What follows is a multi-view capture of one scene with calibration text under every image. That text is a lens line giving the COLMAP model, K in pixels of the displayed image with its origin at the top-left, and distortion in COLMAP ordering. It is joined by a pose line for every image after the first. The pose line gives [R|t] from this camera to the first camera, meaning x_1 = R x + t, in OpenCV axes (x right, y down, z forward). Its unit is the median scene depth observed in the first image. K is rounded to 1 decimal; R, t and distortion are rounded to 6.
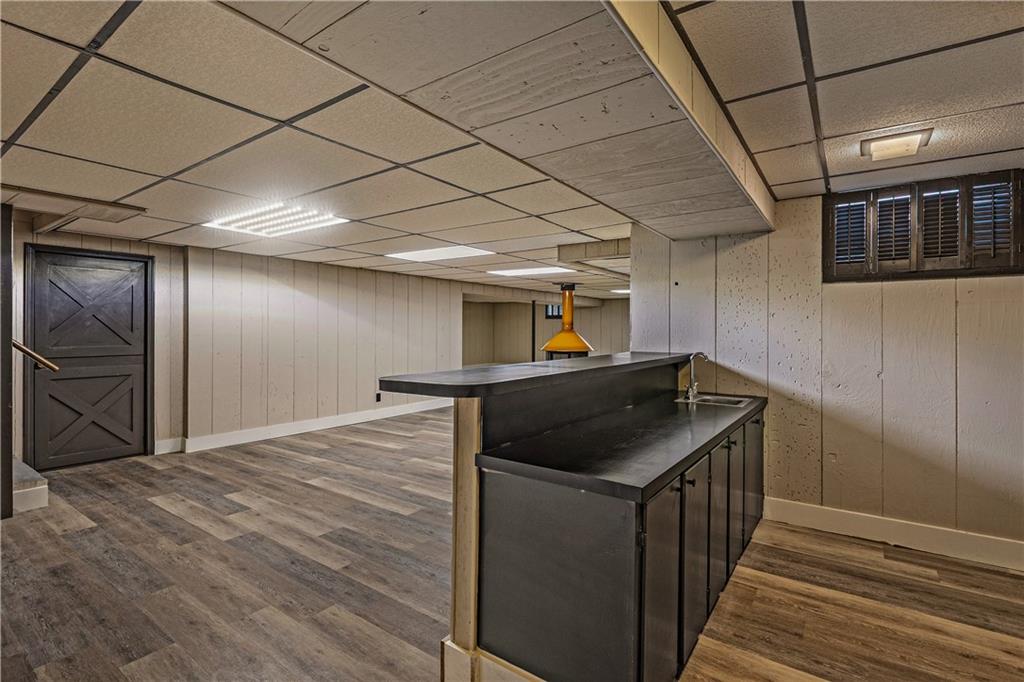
lens RADIAL K [[481.3, 0, 504.8], [0, 481.3, 332.8], [0, 0, 1]] dist [0.001003, 0.000074]
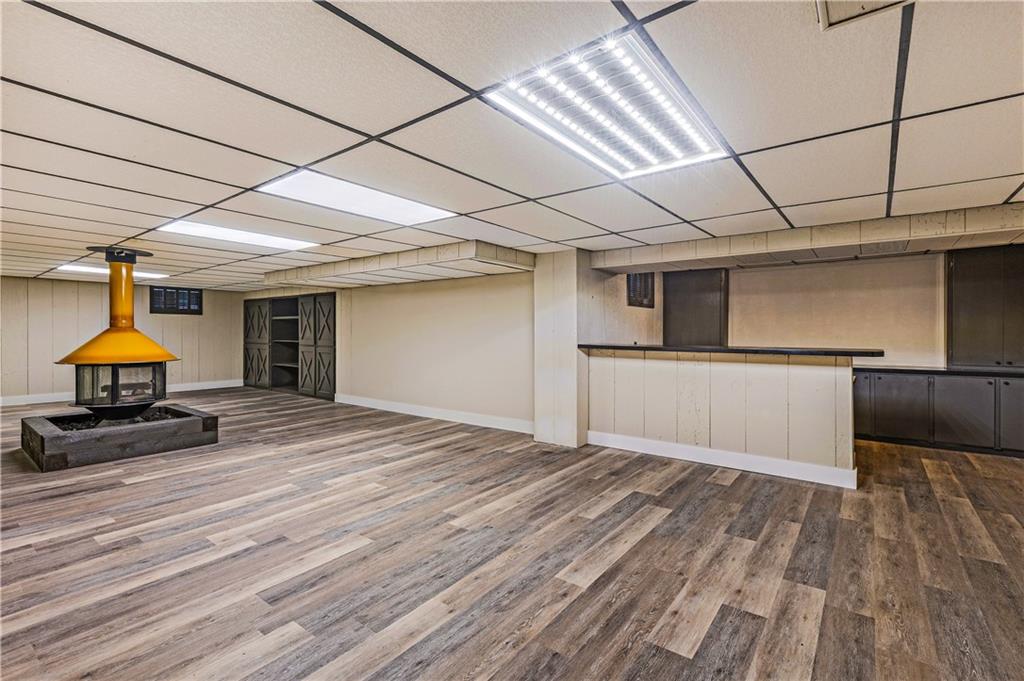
lens RADIAL K [[481.3, 0, 504.8], [0, 481.3, 332.3], [0, 0, 1]] dist [0.001003, 0.000074]
pose [[0.019264, -0.005252, 0.999801, -1.212453], [0.003723, 0.999980, 0.005182, -0.001458], [-0.999807, 0.003622, 0.019284, 1.322766]]
